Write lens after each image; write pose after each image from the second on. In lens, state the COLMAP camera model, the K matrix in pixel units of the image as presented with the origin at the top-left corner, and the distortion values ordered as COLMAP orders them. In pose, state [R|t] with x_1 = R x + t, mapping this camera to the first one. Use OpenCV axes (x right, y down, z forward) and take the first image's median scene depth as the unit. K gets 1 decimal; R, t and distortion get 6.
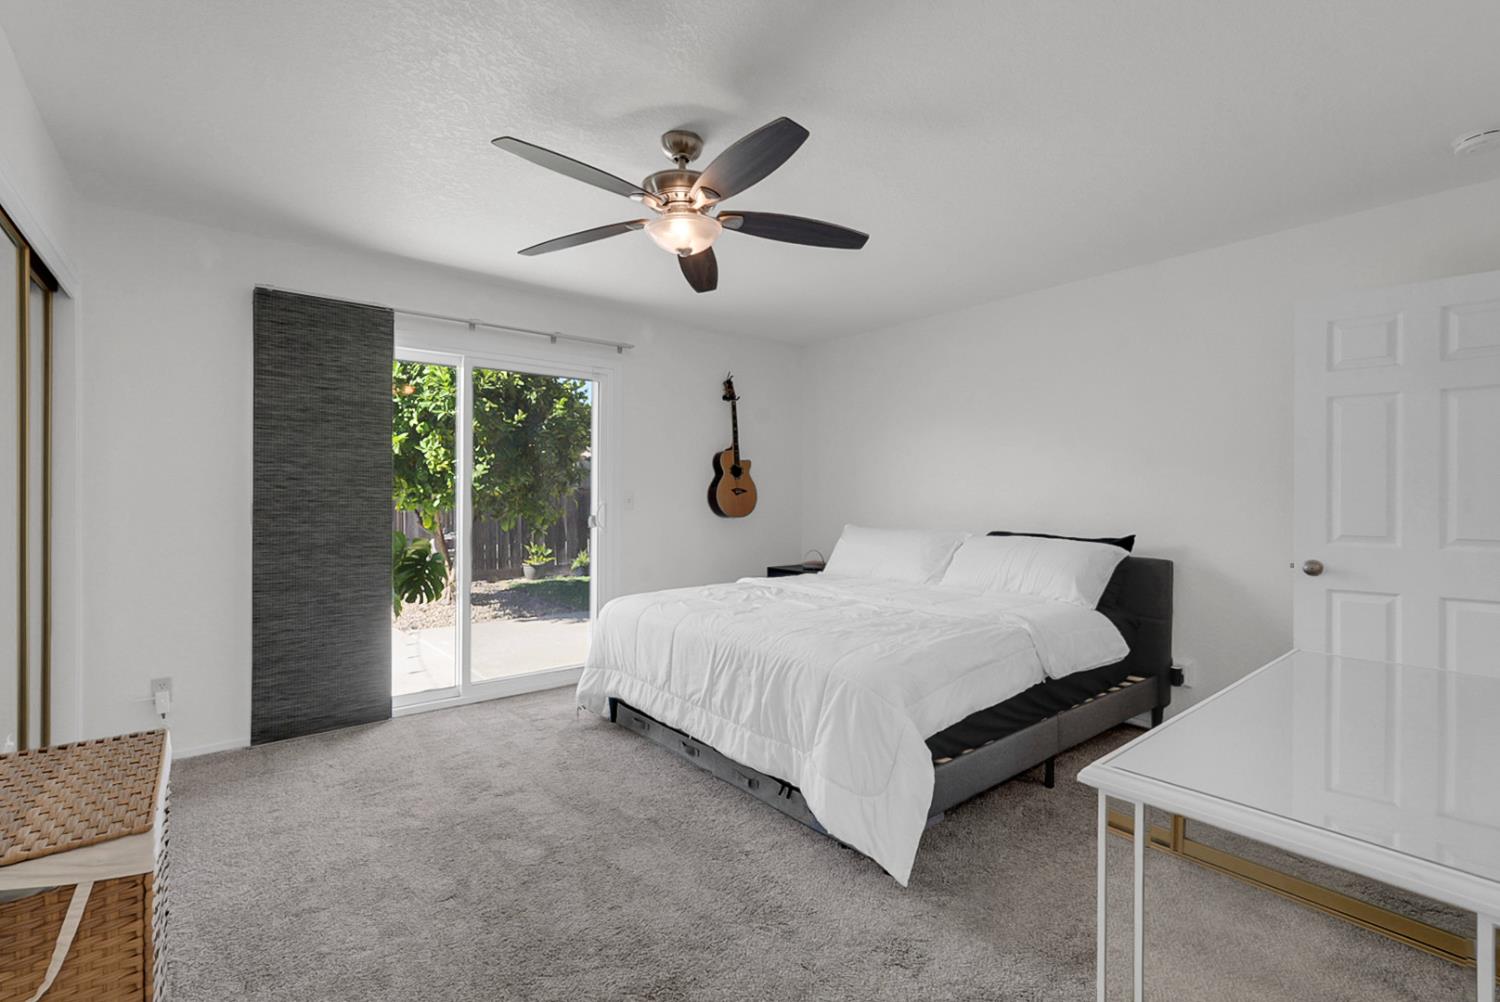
lens RADIAL K [[672.0, 0, 746.7], [0, 672.0, 496.0], [0, 0, 1]] dist [-0.005526, 0.000132]
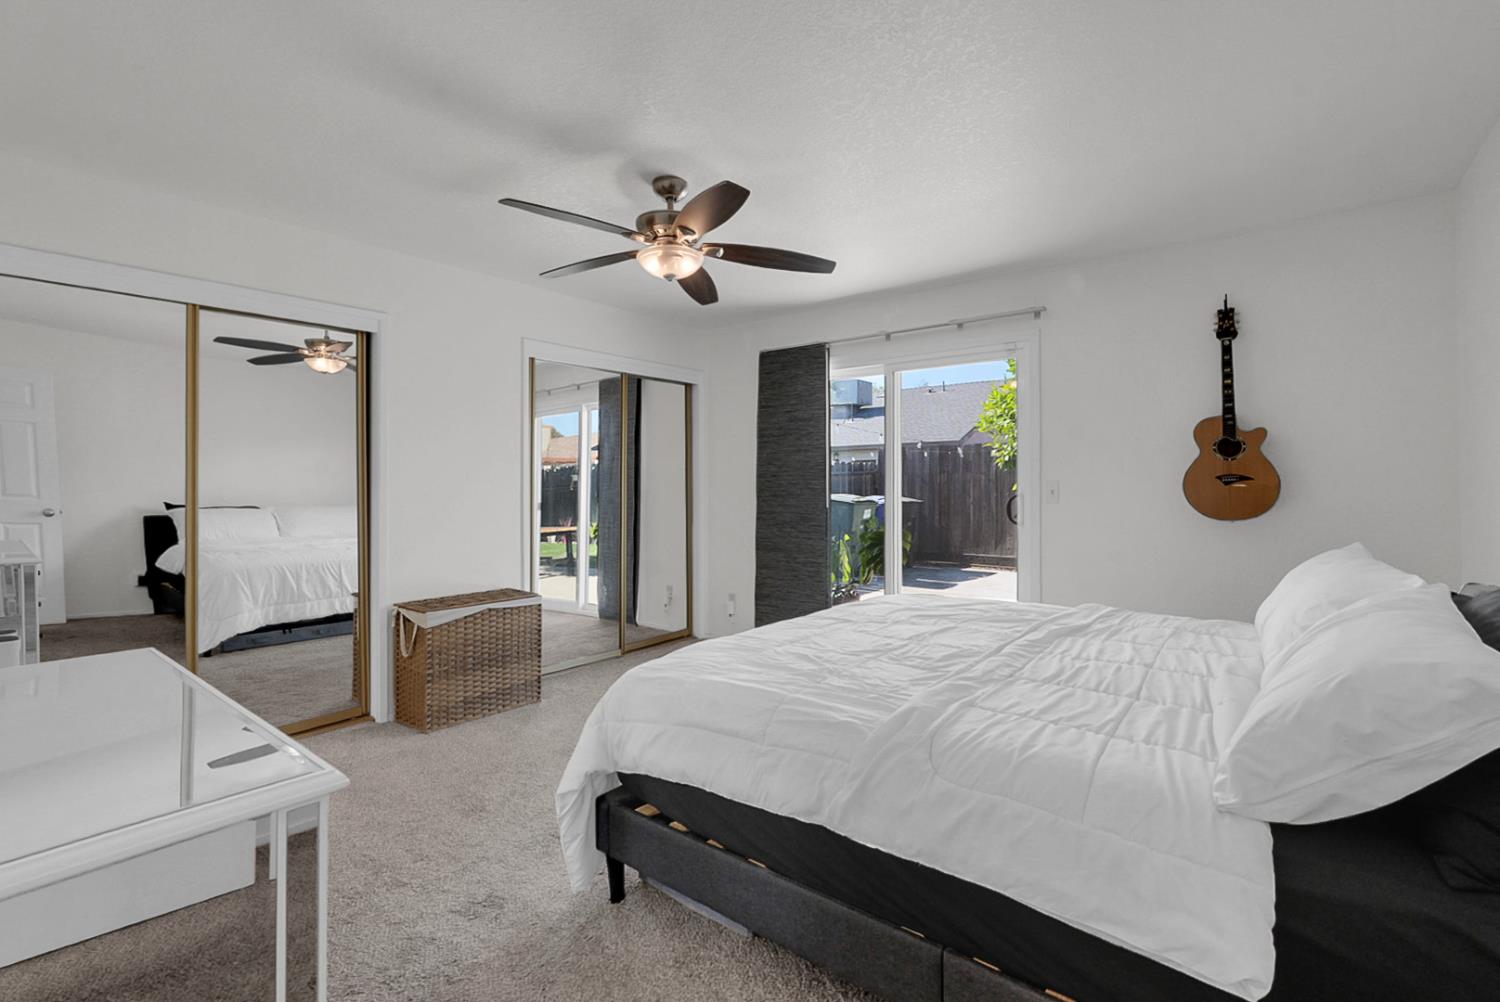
lens RADIAL K [[662.3, 0, 752.9], [0, 662.3, 476.7], [0, 0, 1]] dist [-0.000327, 0.000029]
pose [[0.236461, -0.008558, -0.971603, 0.706182], [0.010913, 0.999922, -0.006152, -0.014533], [0.971580, -0.009148, 0.236536, 0.584123]]
